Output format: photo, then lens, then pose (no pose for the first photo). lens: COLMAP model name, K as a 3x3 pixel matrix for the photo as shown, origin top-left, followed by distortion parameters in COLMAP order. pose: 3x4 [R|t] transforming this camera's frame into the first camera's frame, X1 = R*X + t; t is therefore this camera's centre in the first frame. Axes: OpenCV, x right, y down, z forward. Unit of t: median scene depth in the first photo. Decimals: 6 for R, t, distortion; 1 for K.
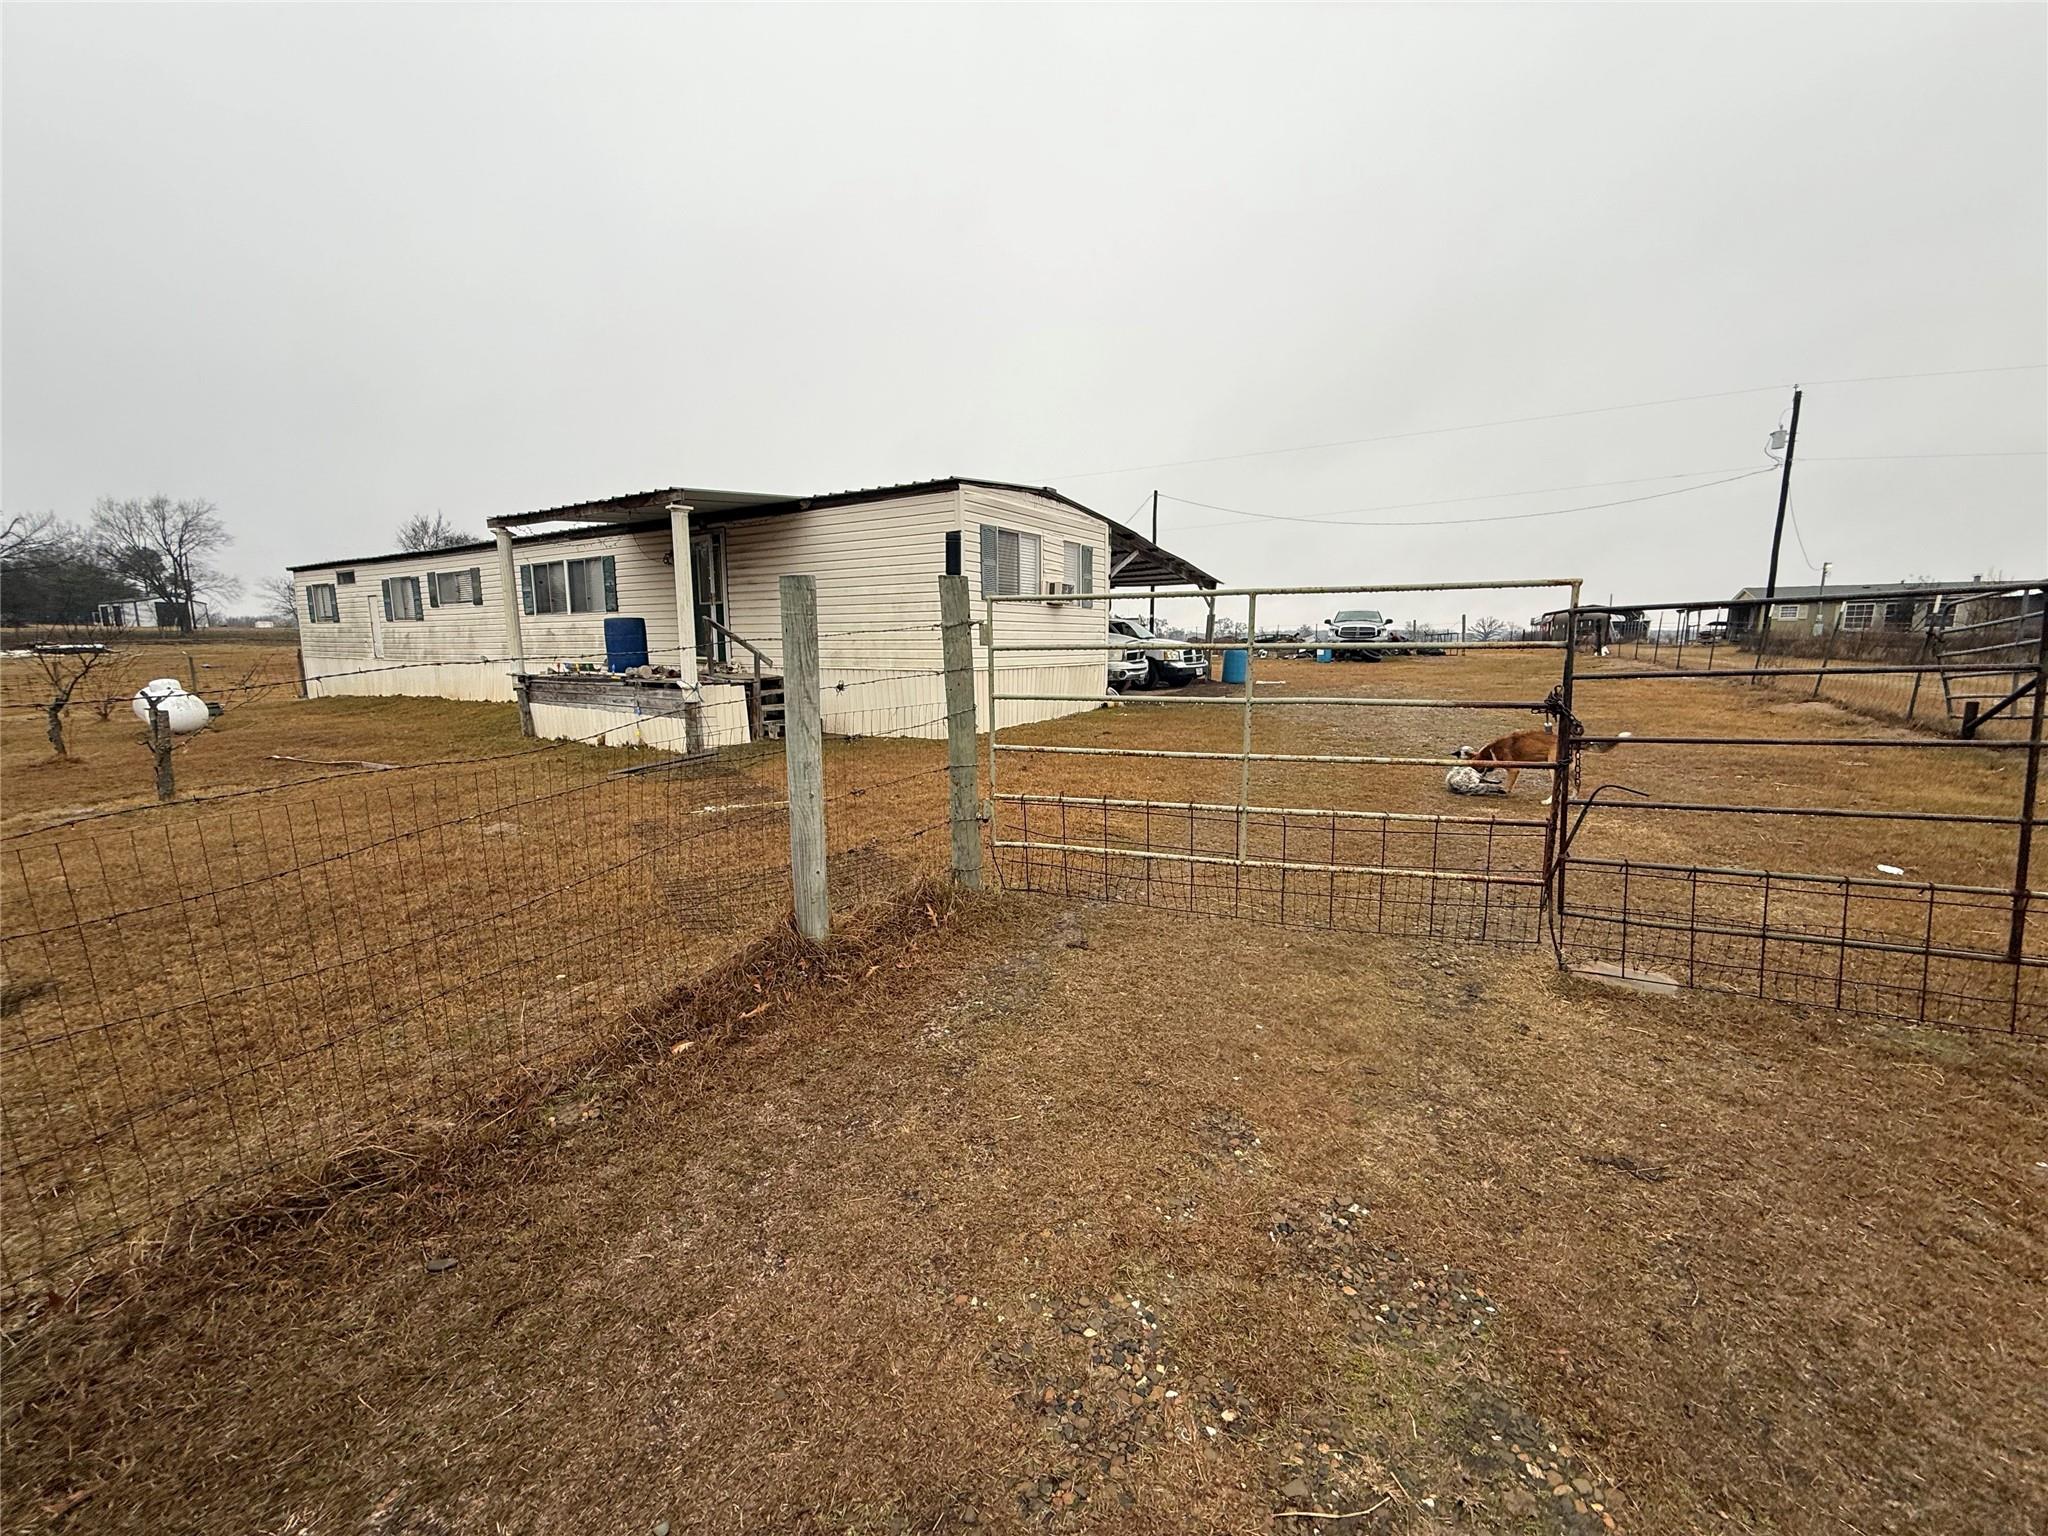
lens RADIAL K [[809.0, 0, 1019.9], [0, 809.0, 767.5], [0, 0, 1]] dist [-0.000522, 0.000533]
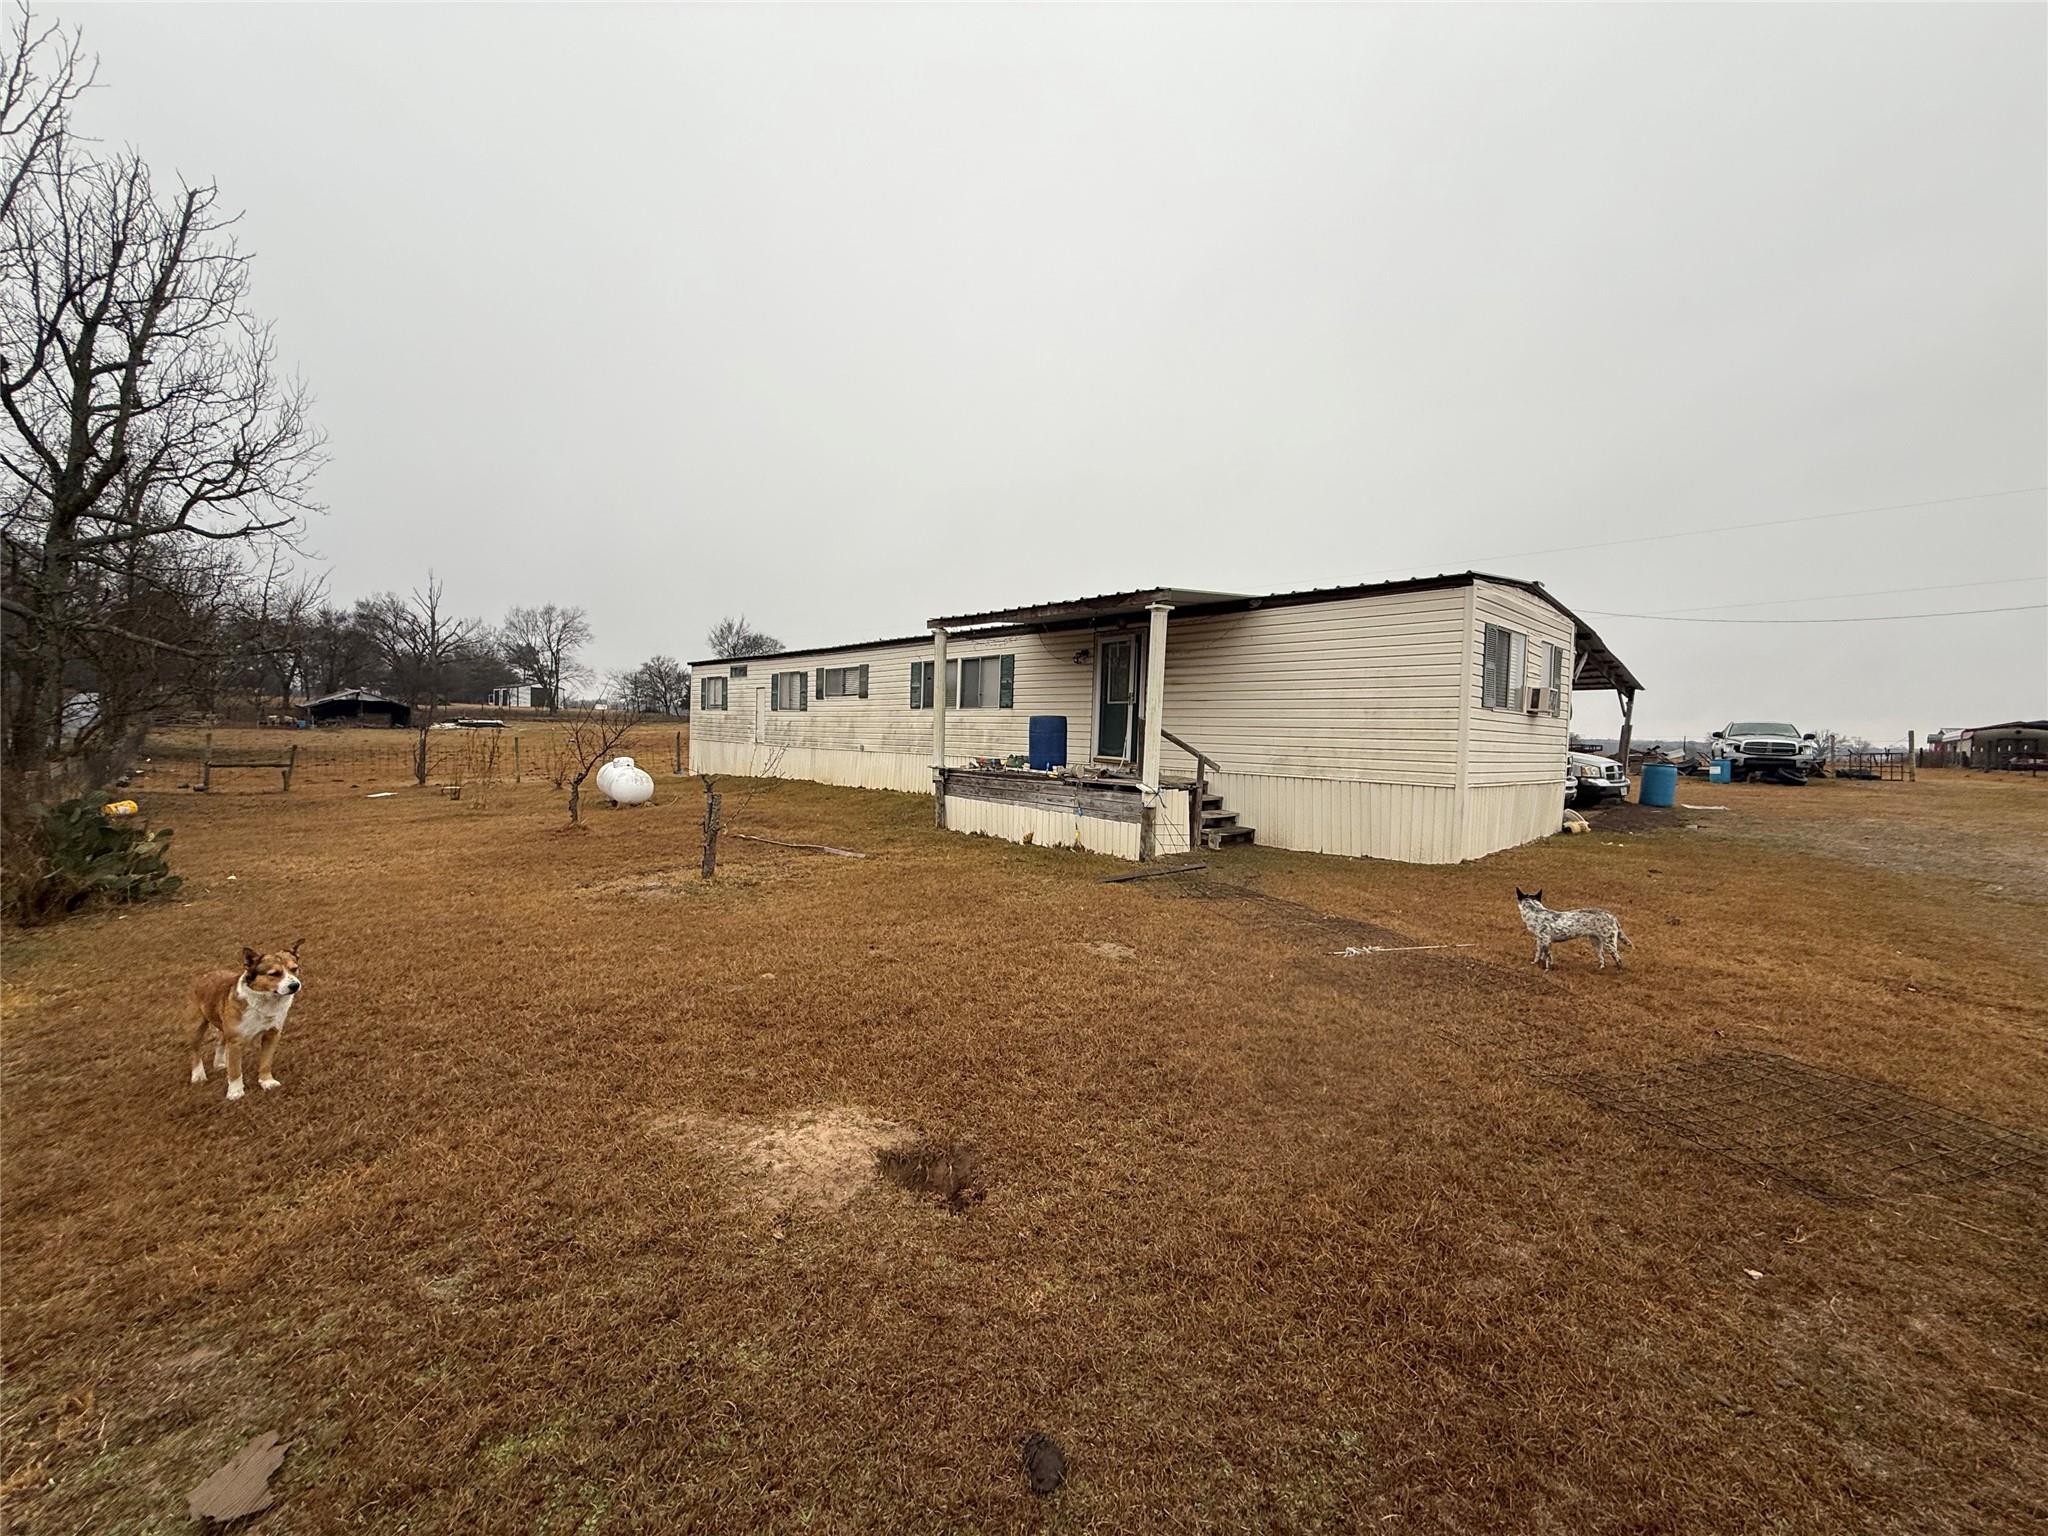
lens RADIAL K [[809.0, 0, 1019.9], [0, 809.0, 767.5], [0, 0, 1]] dist [-0.000522, 0.000533]
pose [[0.967078, 0.040737, -0.251197, -0.241129], [-0.069700, 0.991759, -0.107503, -0.010906], [0.244747, 0.121472, 0.961948, 0.036107]]
